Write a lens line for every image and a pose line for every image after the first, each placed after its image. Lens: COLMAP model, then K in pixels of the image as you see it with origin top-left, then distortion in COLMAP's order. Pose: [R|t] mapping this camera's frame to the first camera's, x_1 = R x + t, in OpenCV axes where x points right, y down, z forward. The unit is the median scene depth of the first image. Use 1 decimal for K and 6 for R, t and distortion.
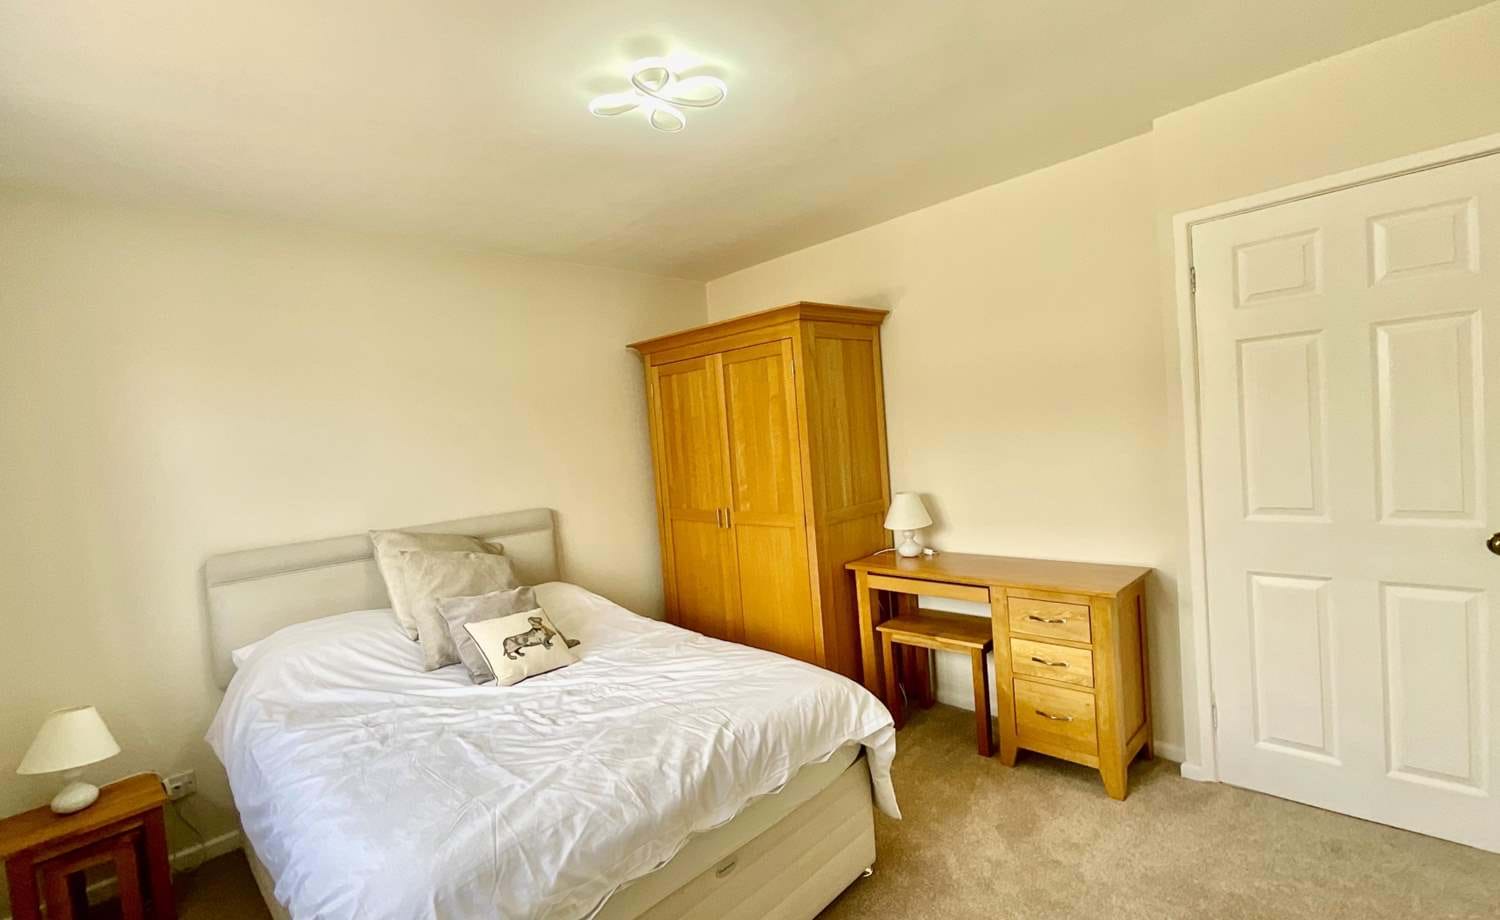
lens RADIAL K [[657.0, 0, 760.5], [0, 657.0, 461.1], [0, 0, 1]] dist [-0.001079, -0.000065]
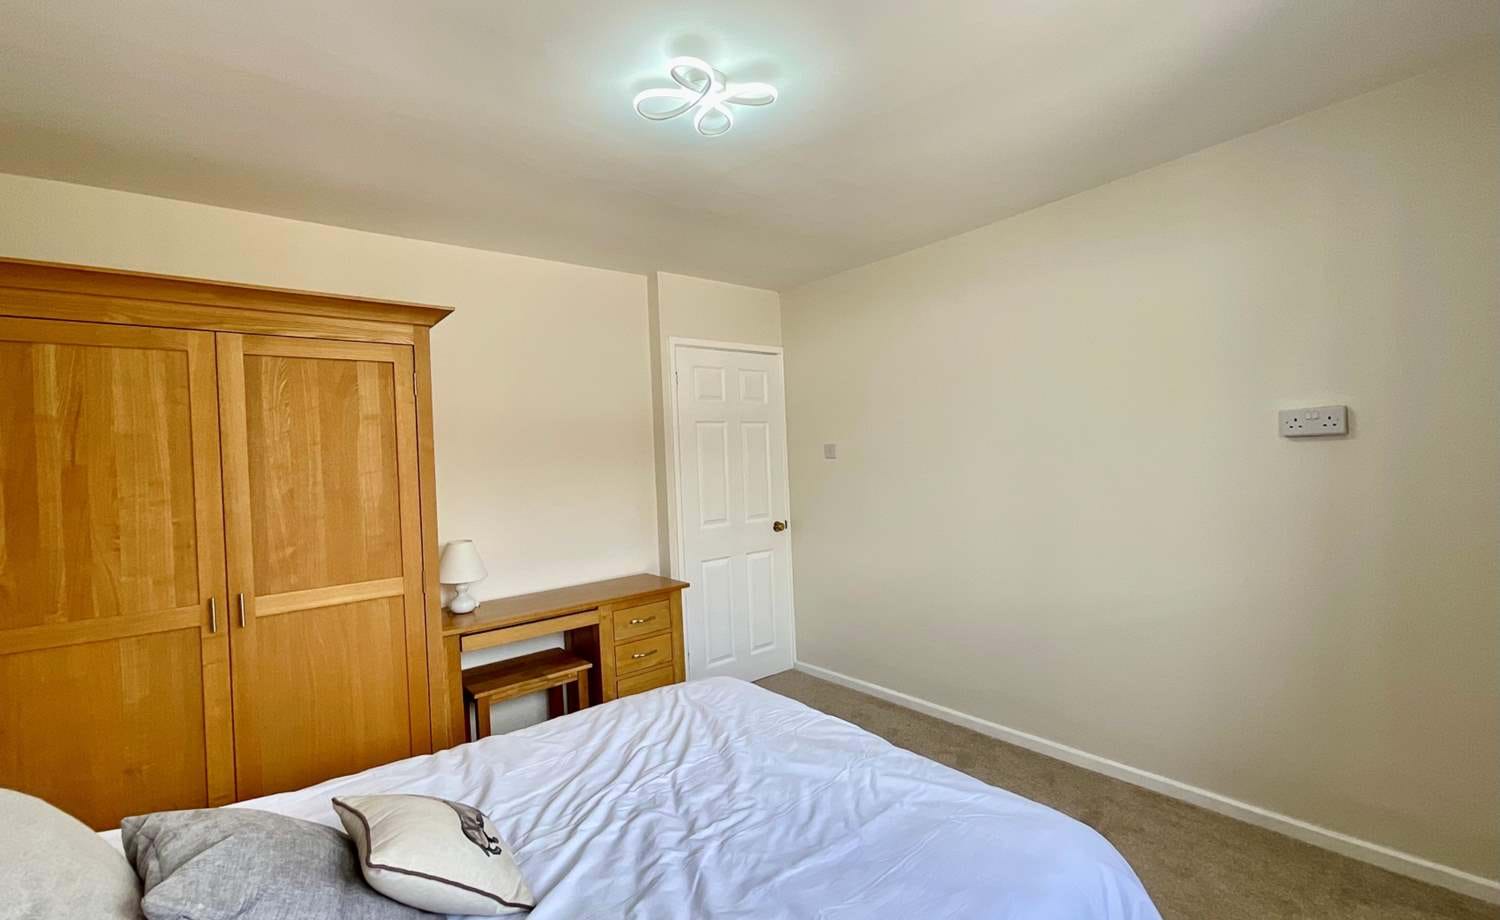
lens RADIAL K [[629.0, 0, 742.3], [0, 629.0, 455.0], [0, 0, 1]] dist [-0.000003, 0.000124]
pose [[0.118024, 0.075289, 0.990152, -1.004749], [0.077490, 0.993383, -0.084771, 0.055970], [-0.989983, 0.086732, 0.111409, 0.847800]]
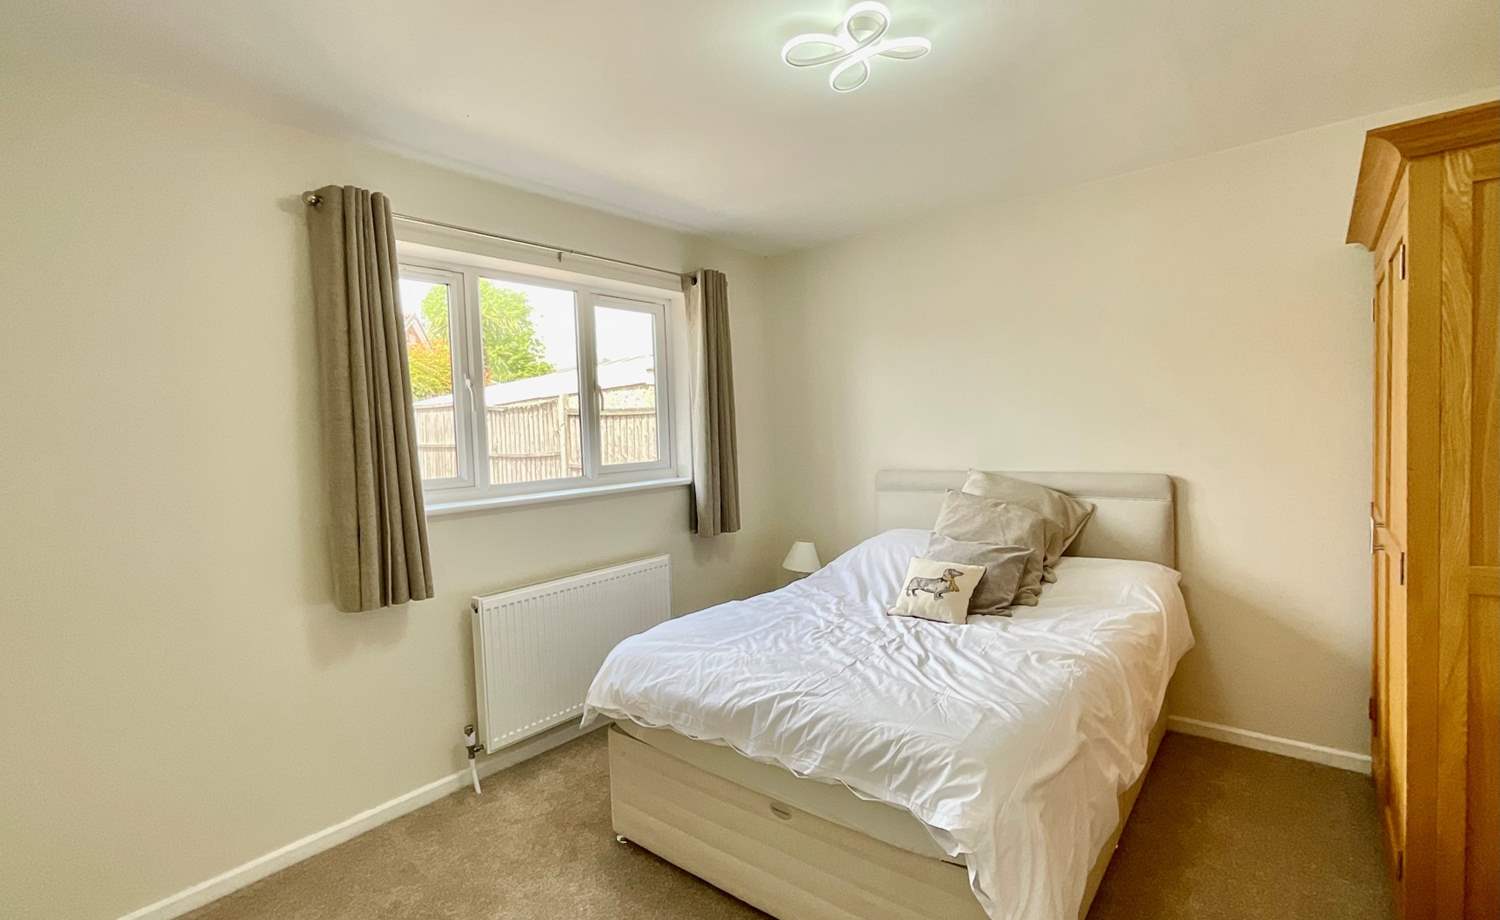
lens RADIAL K [[691.2, 0, 750.0], [0, 691.2, 460.0], [0, 0, 1]] dist [-0.001273, 0.000642]
pose [[0.098902, 0.122193, -0.987566, 0.850961], [-0.015198, 0.992502, 0.121282, -0.077783], [0.994981, 0.003014, 0.100017, 0.714058]]
